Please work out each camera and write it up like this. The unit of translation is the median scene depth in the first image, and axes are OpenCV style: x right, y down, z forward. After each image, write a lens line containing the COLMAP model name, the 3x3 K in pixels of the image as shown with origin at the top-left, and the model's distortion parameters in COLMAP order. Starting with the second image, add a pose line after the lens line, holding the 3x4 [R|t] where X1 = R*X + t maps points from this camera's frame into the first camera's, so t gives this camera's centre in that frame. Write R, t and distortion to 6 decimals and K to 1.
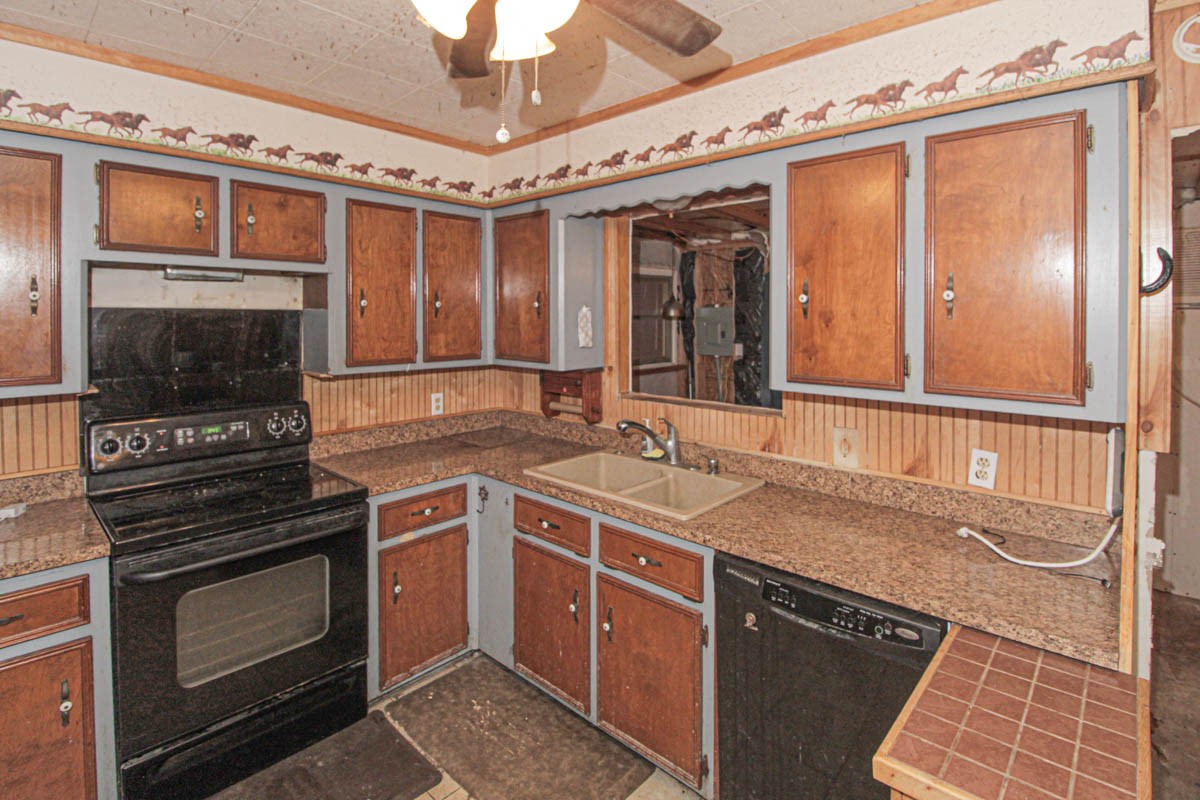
lens RADIAL K [[577.2, 0, 601.5], [0, 577.2, 335.3], [0, 0, 1]] dist [-0.000355, -0.012372]
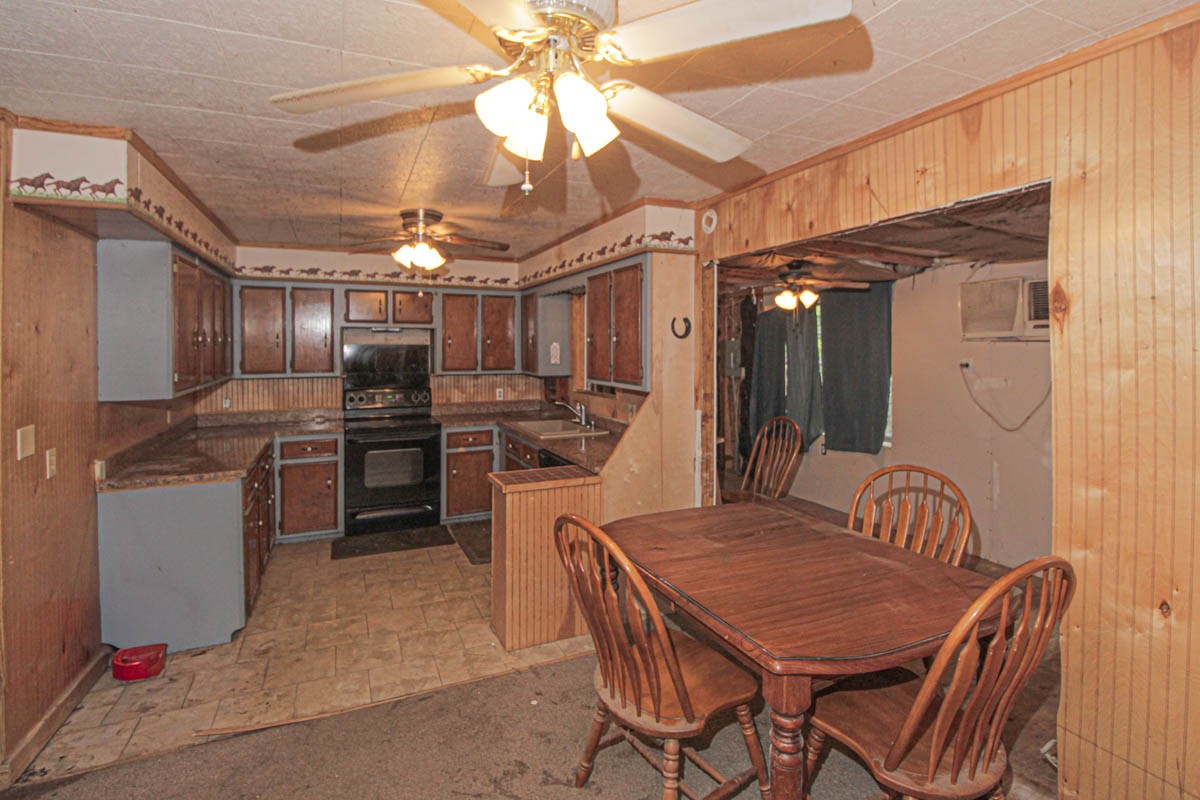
lens RADIAL K [[549.3, 0, 596.4], [0, 549.3, 369.3], [0, 0, 1]] dist [0.000815, -0.011691]
pose [[0.918636, 0.010267, -0.394972, 0.858004], [-0.009594, 0.999947, 0.003681, 0.033032], [0.394989, 0.000408, 0.918686, -0.631247]]
